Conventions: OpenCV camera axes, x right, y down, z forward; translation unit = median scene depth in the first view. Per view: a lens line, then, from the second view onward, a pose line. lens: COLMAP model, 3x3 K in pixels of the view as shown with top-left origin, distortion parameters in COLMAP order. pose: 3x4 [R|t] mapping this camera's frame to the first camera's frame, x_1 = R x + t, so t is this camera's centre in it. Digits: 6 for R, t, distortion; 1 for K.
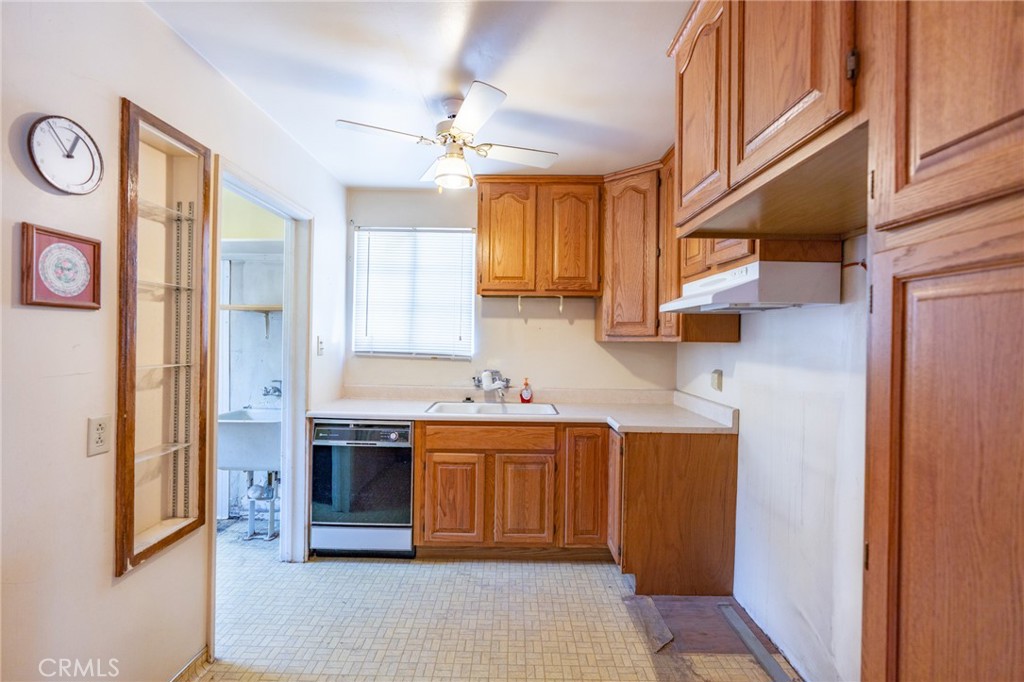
lens RADIAL K [[458.4, 0, 514.0], [0, 458.4, 339.5], [0, 0, 1]] dist [-0.013349, 0.005017]
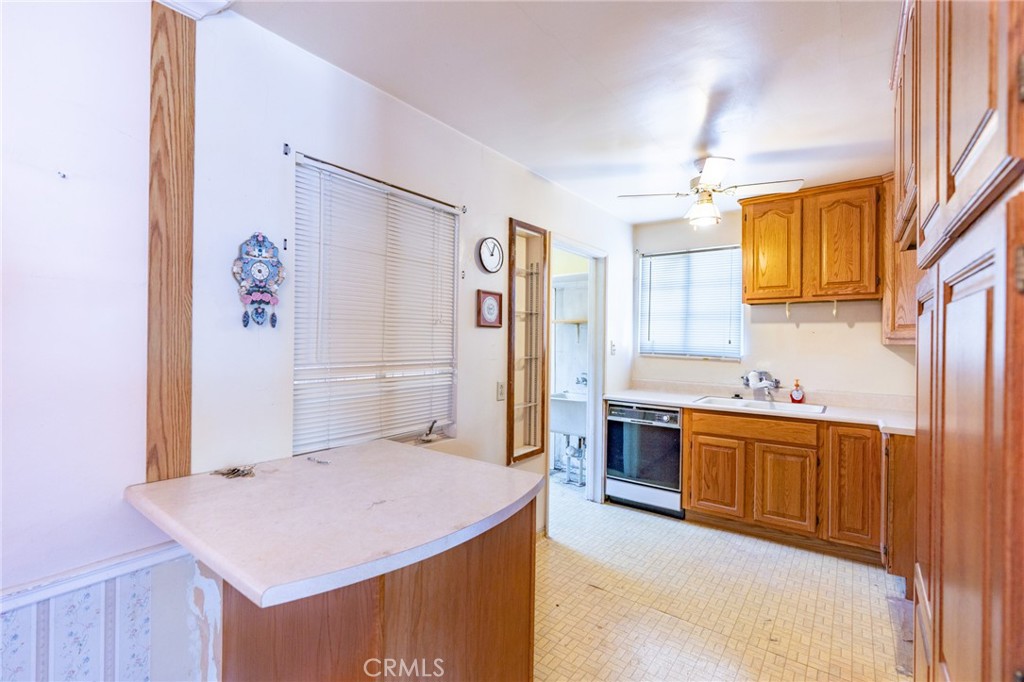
lens RADIAL K [[458.4, 0, 509.5], [0, 458.4, 341.0], [0, 0, 1]] dist [-0.013349, 0.005017]
pose [[0.796719, -0.004698, -0.604332, 0.162572], [-0.000009, 0.999970, -0.007785, 0.004301], [0.604351, 0.006207, 0.796694, -0.285389]]
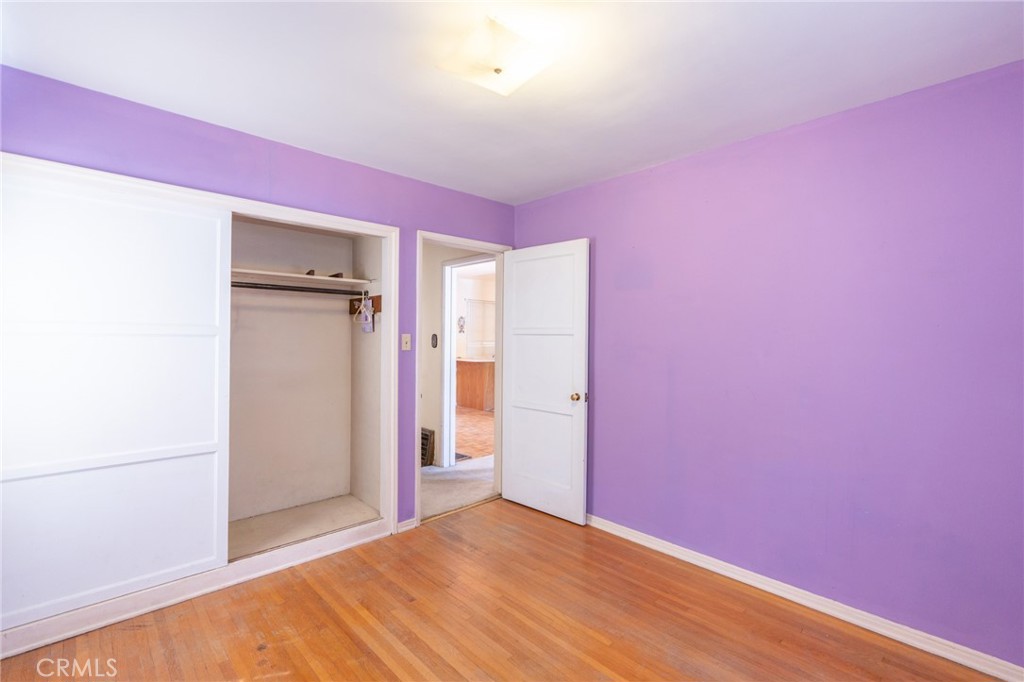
lens RADIAL K [[458.4, 0, 511.7], [0, 458.4, 340.4], [0, 0, 1]] dist [-0.013349, 0.005017]
pose [[0.688050, -0.012769, -0.725551, 2.144225], [0.008218, 0.999918, -0.009804, 0.068722], [0.725617, 0.000784, 0.688099, -1.981565]]
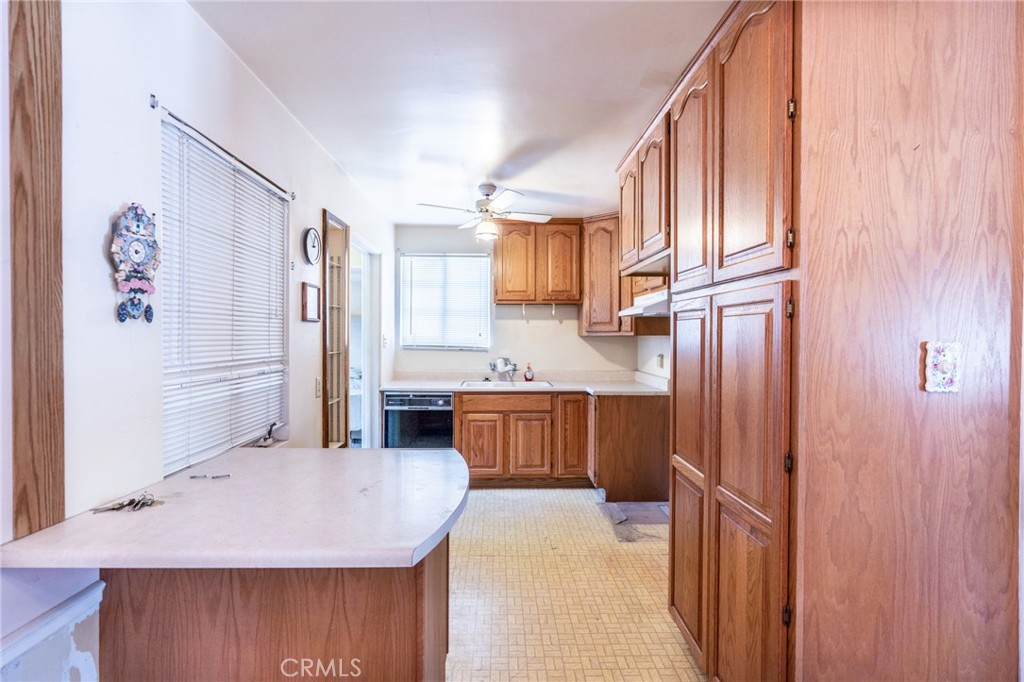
lens RADIAL K [[471.9, 0, 512.0], [0, 471.9, 341.3], [0, 0, 1]] dist [-0.009059, 0.002224]
pose [[0.999569, -0.012330, 0.026633, -0.073125], [0.012004, 0.999852, 0.012359, 0.000411], [-0.026781, -0.012034, 0.999569, -0.501490]]
